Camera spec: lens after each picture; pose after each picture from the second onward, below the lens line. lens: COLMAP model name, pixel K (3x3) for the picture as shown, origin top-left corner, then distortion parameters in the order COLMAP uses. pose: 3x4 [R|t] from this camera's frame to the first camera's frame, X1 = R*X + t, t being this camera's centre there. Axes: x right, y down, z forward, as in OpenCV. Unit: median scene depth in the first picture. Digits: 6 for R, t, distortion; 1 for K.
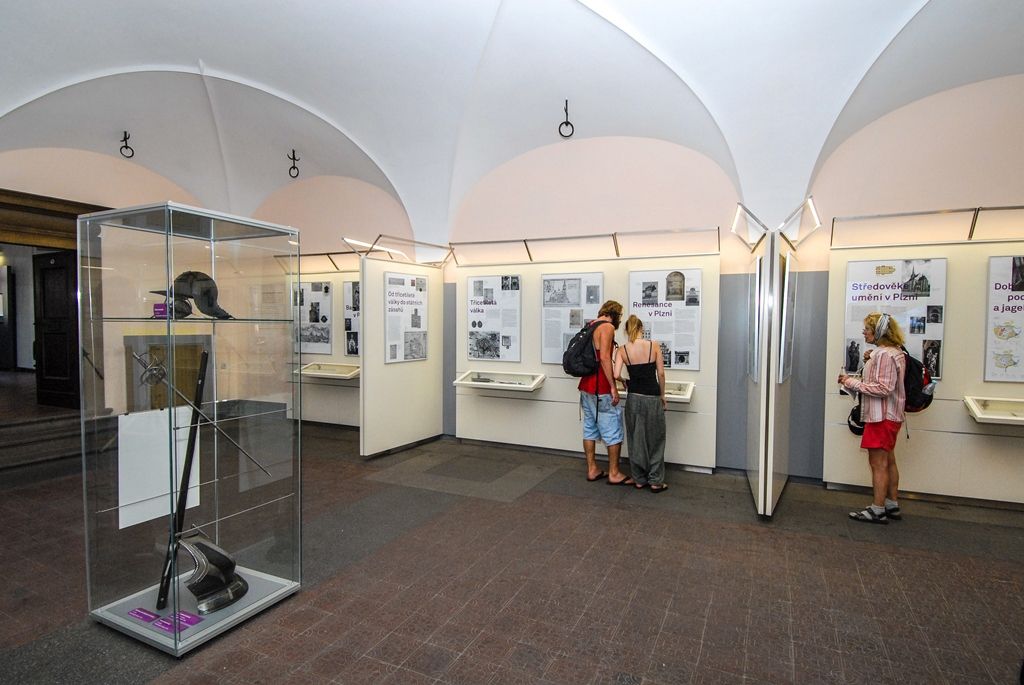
lens RADIAL K [[533.0, 0, 512.0], [0, 533.0, 342.5], [0, 0, 1]] dist [0.052328, -0.057355]
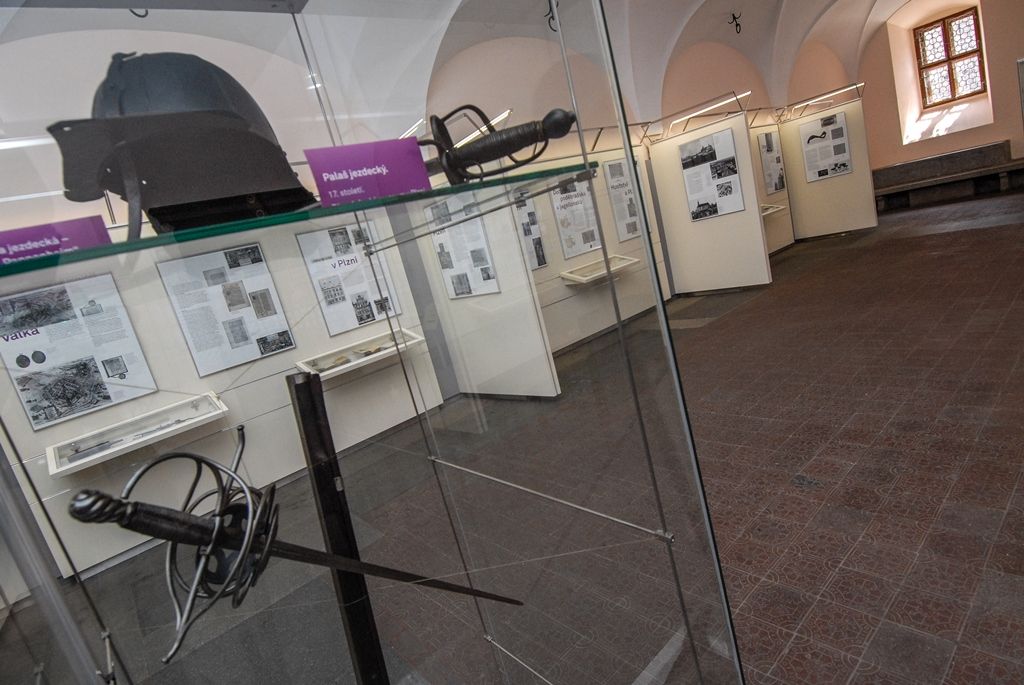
lens RADIAL K [[533.0, 0, 512.0], [0, 533.0, 342.5], [0, 0, 1]] dist [0.052328, -0.057355]
pose [[0.395603, -0.280231, 0.874625, -0.395179], [0.288642, 0.941996, 0.171261, -0.004123], [-0.871885, 0.184702, 0.453543, 0.415214]]
